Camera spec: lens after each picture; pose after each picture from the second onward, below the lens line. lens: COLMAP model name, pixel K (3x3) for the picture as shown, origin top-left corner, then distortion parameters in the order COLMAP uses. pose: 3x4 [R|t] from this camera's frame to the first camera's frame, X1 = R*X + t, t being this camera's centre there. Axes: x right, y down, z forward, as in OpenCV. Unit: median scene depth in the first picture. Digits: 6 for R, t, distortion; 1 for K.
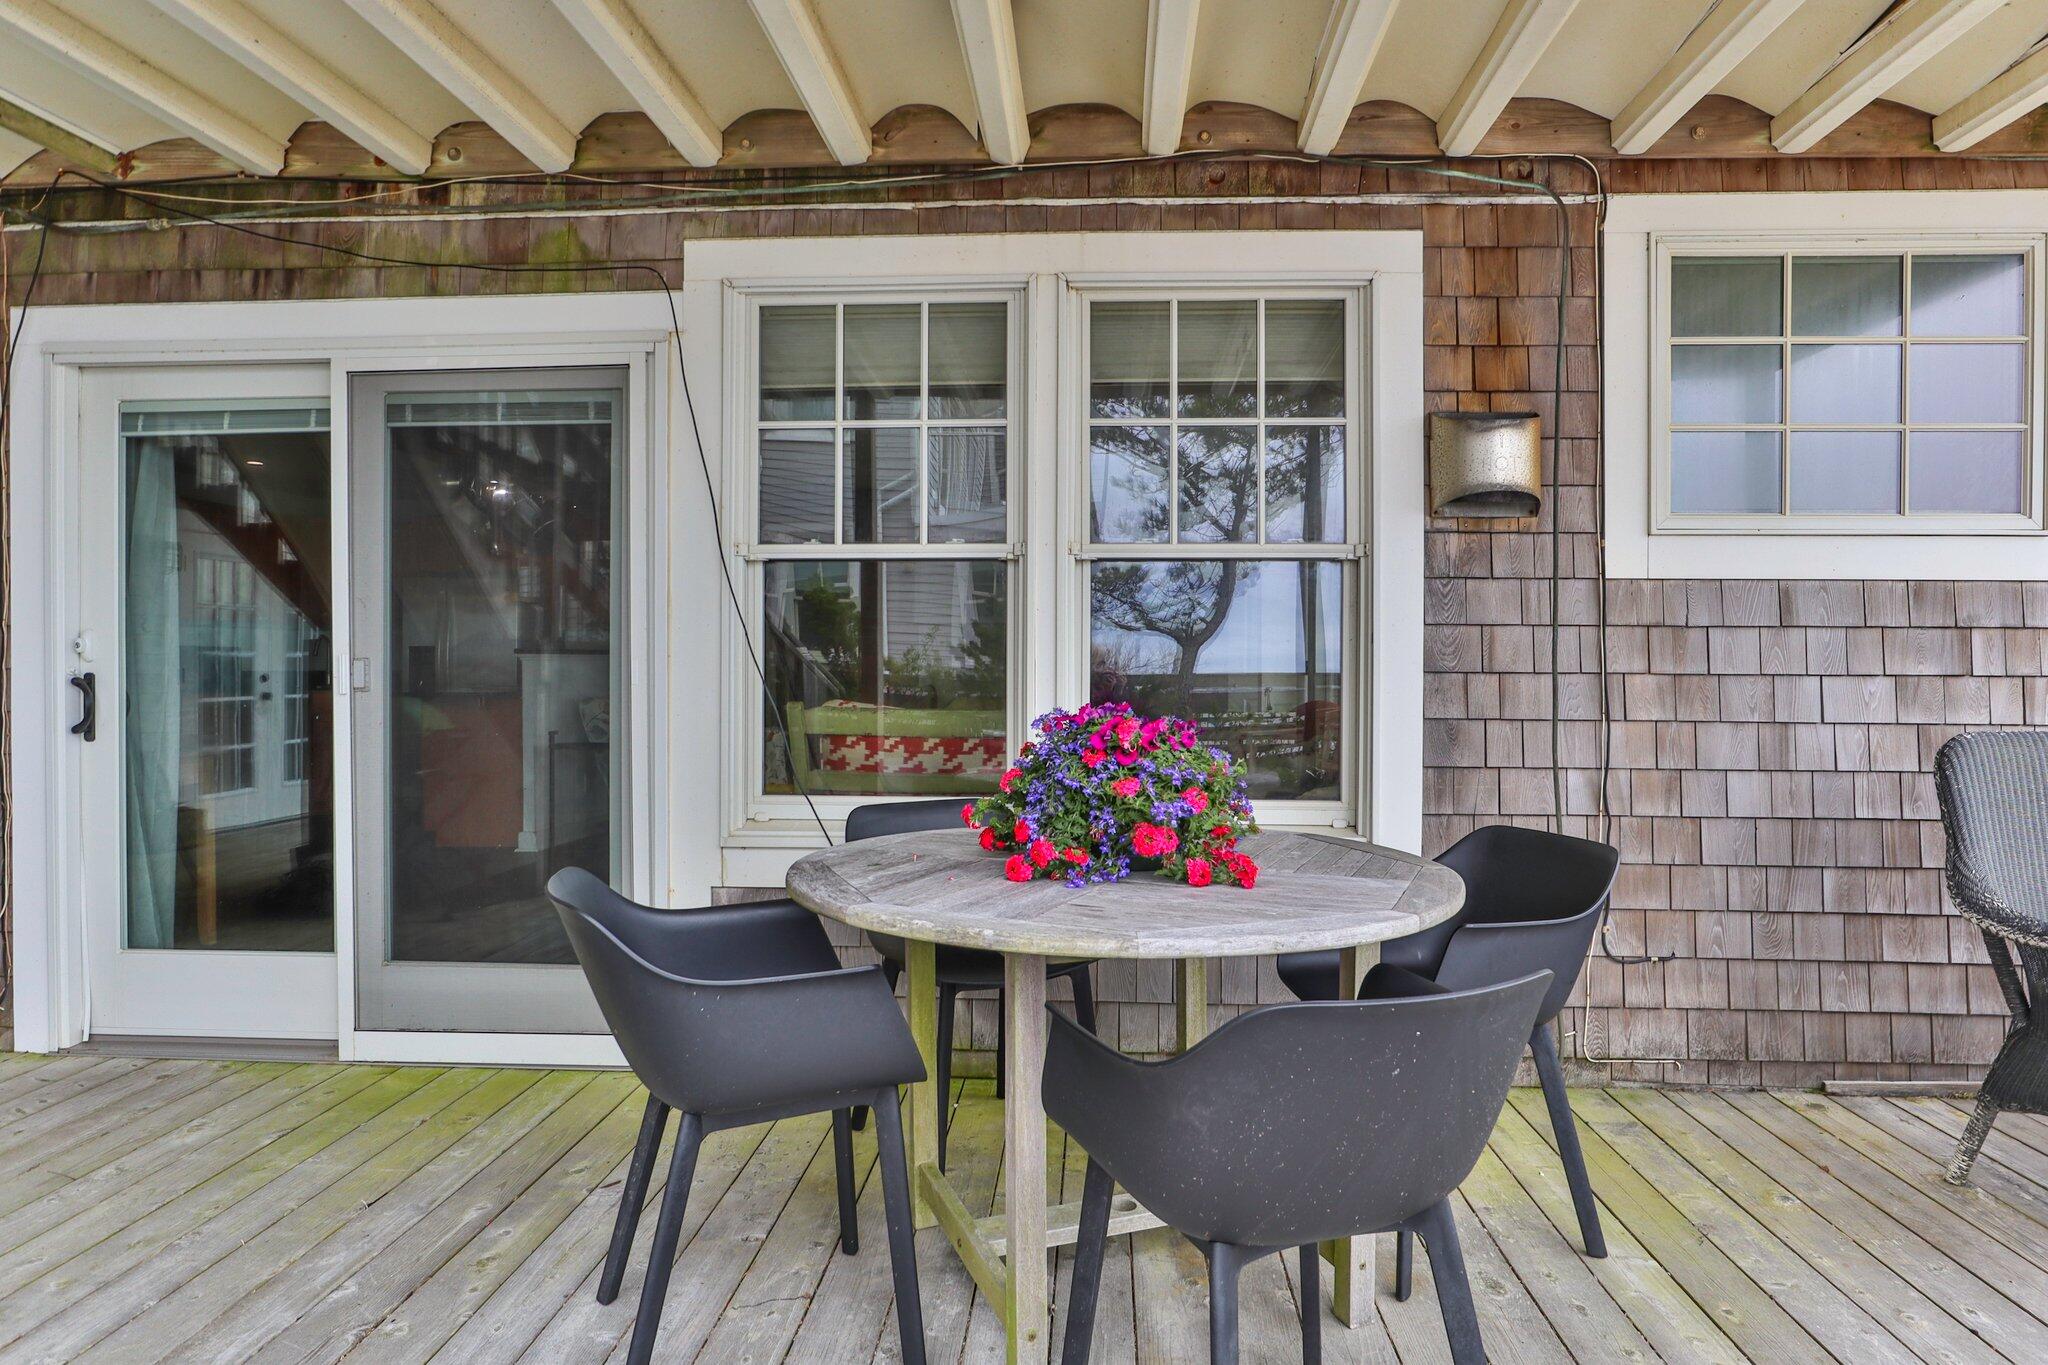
lens RADIAL K [[1000.5, 0, 1113.7], [0, 1000.5, 678.8], [0, 0, 1]] dist [-0.011205, 0.000990]
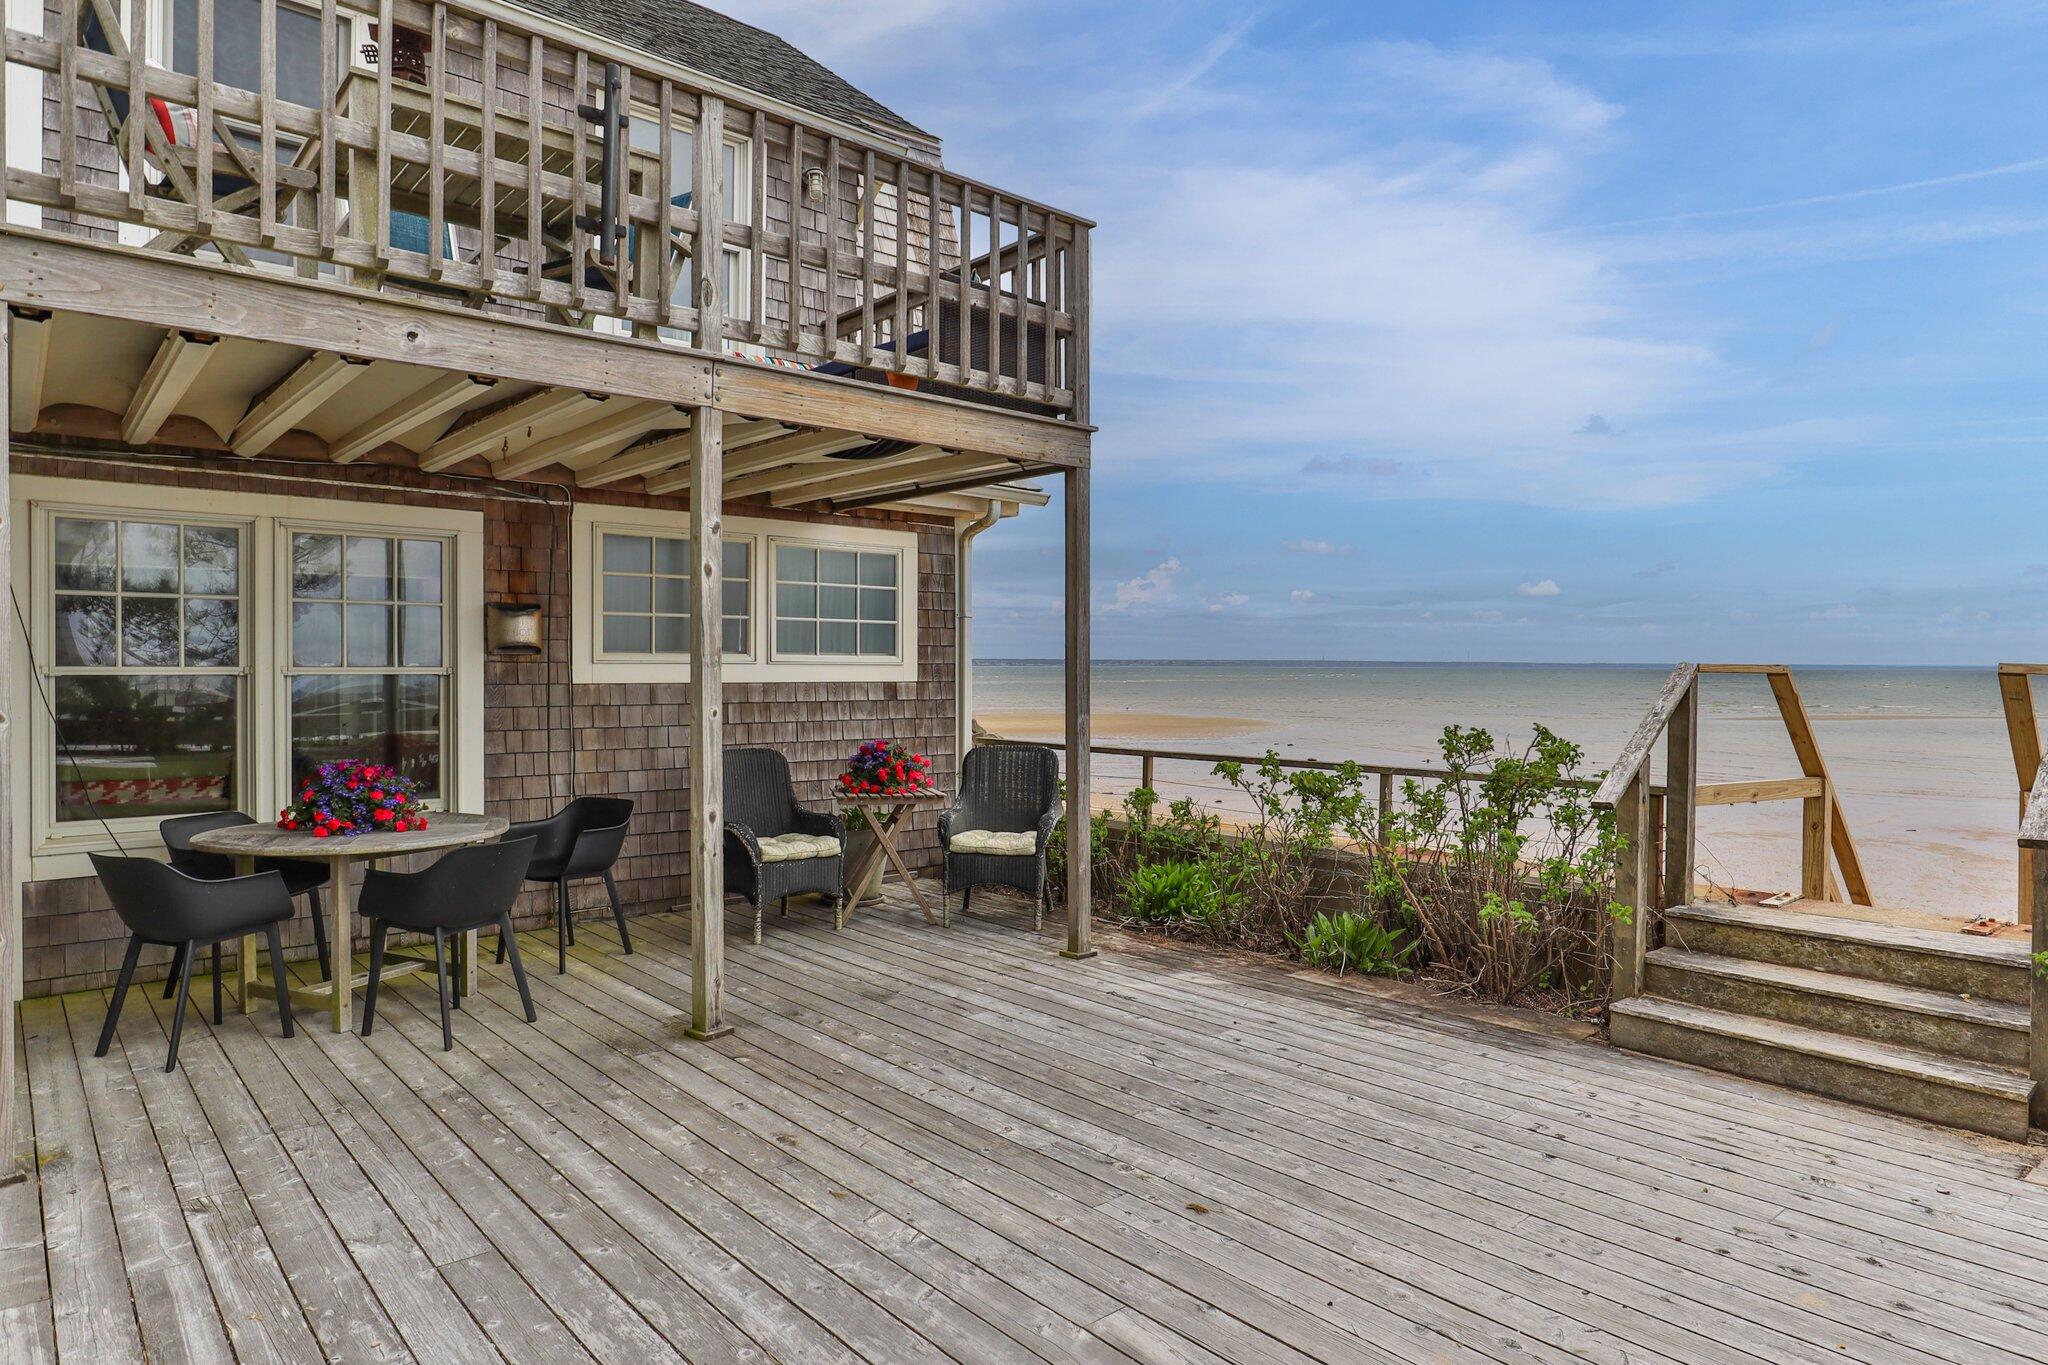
lens RADIAL K [[1179.8, 0, 1024.0], [0, 1179.8, 682.5], [0, 0, 1]] dist [-0.014018, 0.001150]
pose [[0.717247, -0.009249, 0.696758, -0.559031], [-0.002455, 0.999872, 0.015800, -0.144951], [-0.696815, -0.013043, 0.717132, -1.454637]]
